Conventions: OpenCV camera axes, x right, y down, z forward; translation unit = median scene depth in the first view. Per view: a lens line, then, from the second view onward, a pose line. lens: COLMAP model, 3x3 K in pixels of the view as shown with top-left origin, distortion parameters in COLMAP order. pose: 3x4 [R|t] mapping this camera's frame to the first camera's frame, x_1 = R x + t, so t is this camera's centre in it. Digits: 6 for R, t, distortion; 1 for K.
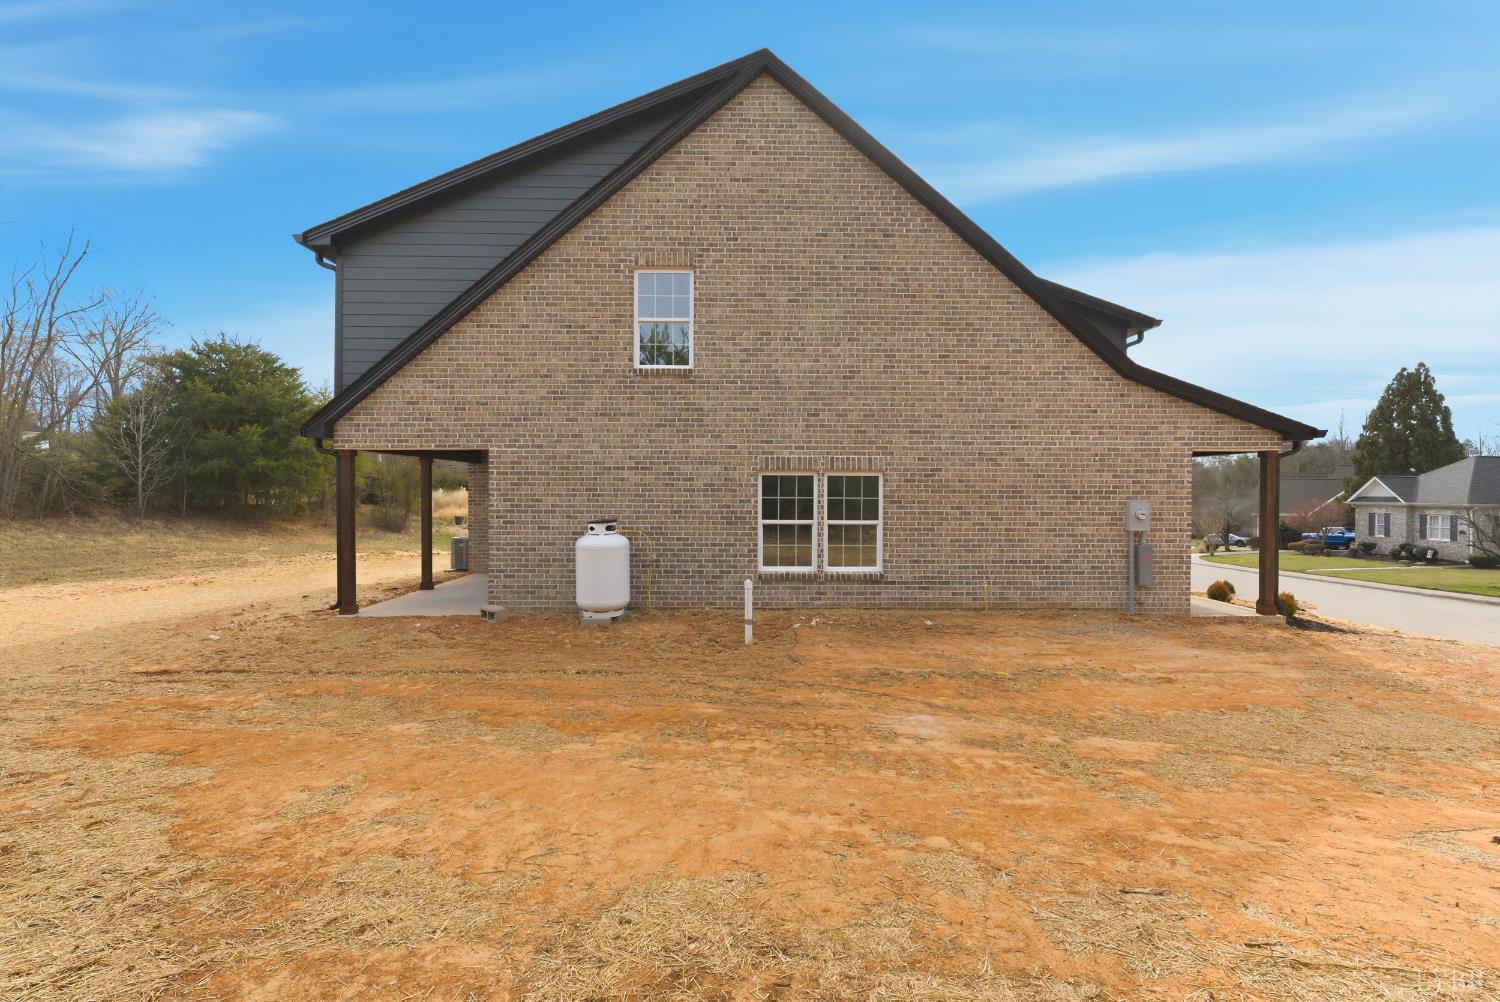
lens RADIAL K [[668.3, 0, 744.1], [0, 668.3, 497.5], [0, 0, 1]] dist [-0.008492, -0.000003]
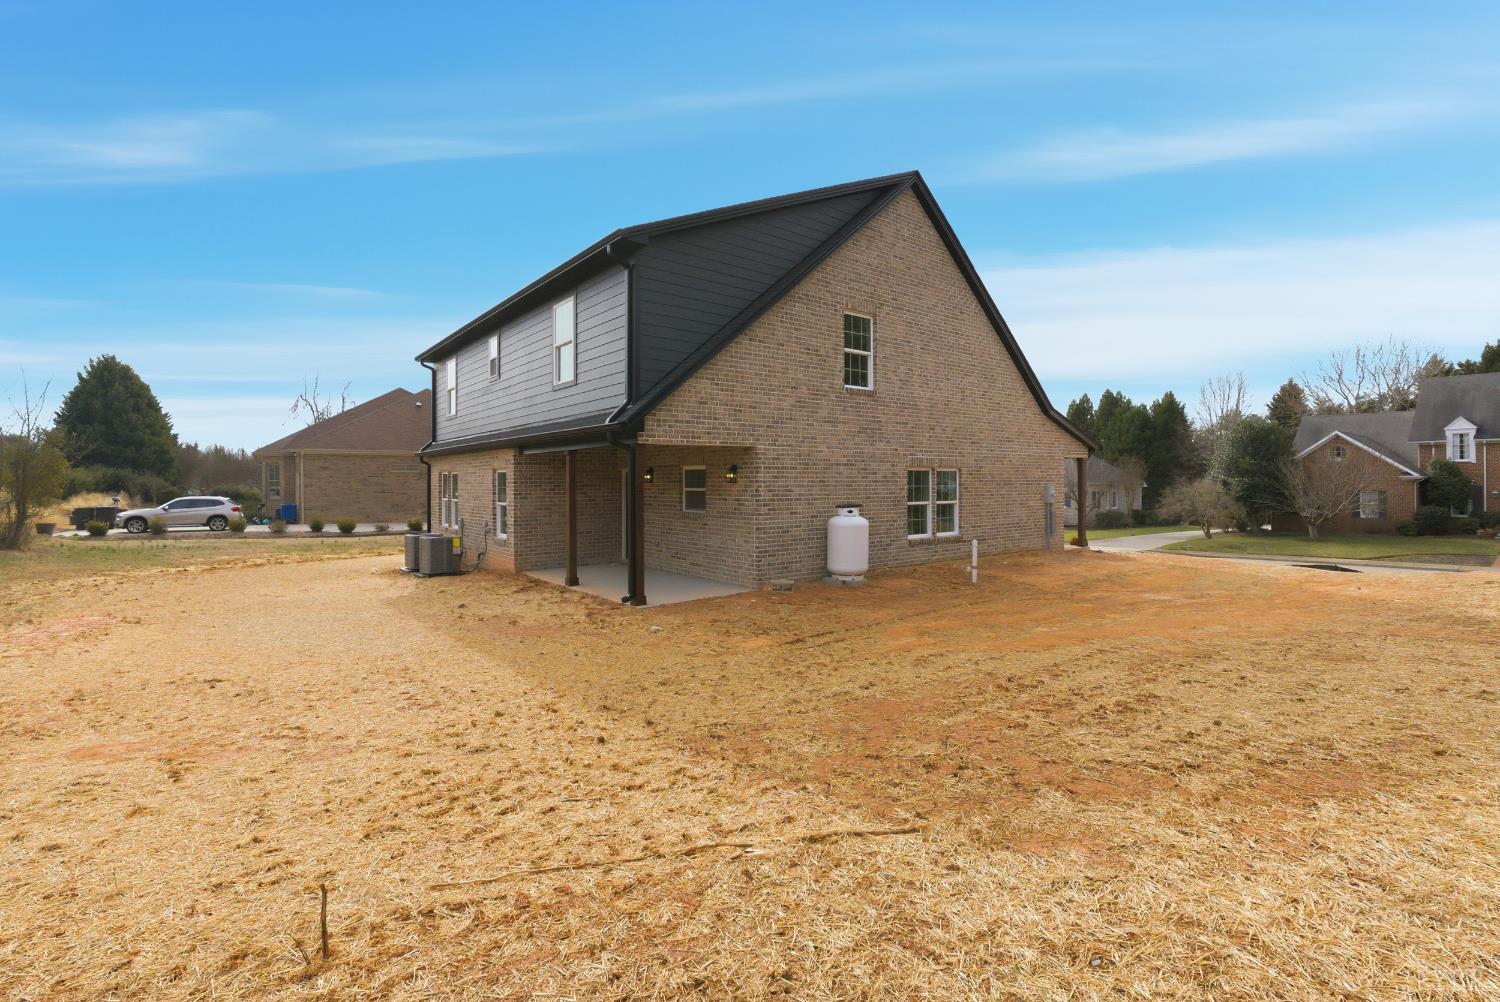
lens RADIAL K [[668.3, 0, 751.6], [0, 668.3, 495.2], [0, 0, 1]] dist [-0.008492, -0.000003]
pose [[0.797762, -0.018856, 0.602677, -1.080901], [0.020004, 0.999788, 0.004802, 0.005749], [-0.602640, 0.008225, 0.797970, 0.078730]]
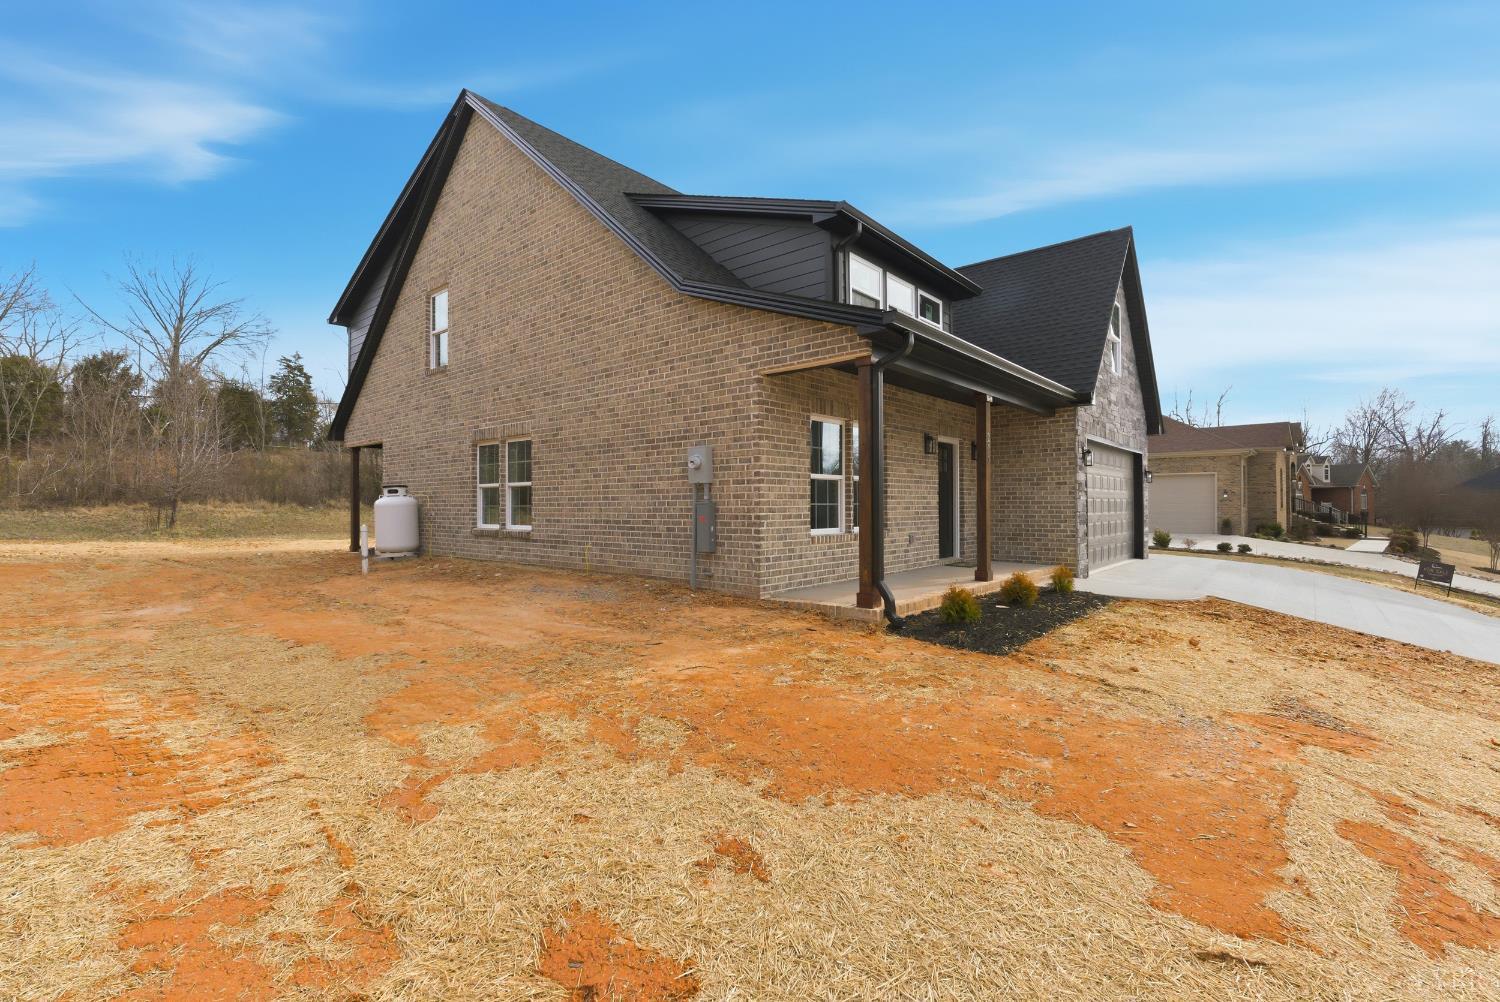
lens RADIAL K [[668.3, 0, 748.3], [0, 668.3, 497.3], [0, 0, 1]] dist [-0.008492, -0.000003]
pose [[0.744621, -0.016306, -0.667288, 1.164937], [0.003637, 0.999786, -0.020373, 0.082522], [0.667478, 0.012743, 0.744521, 0.444350]]
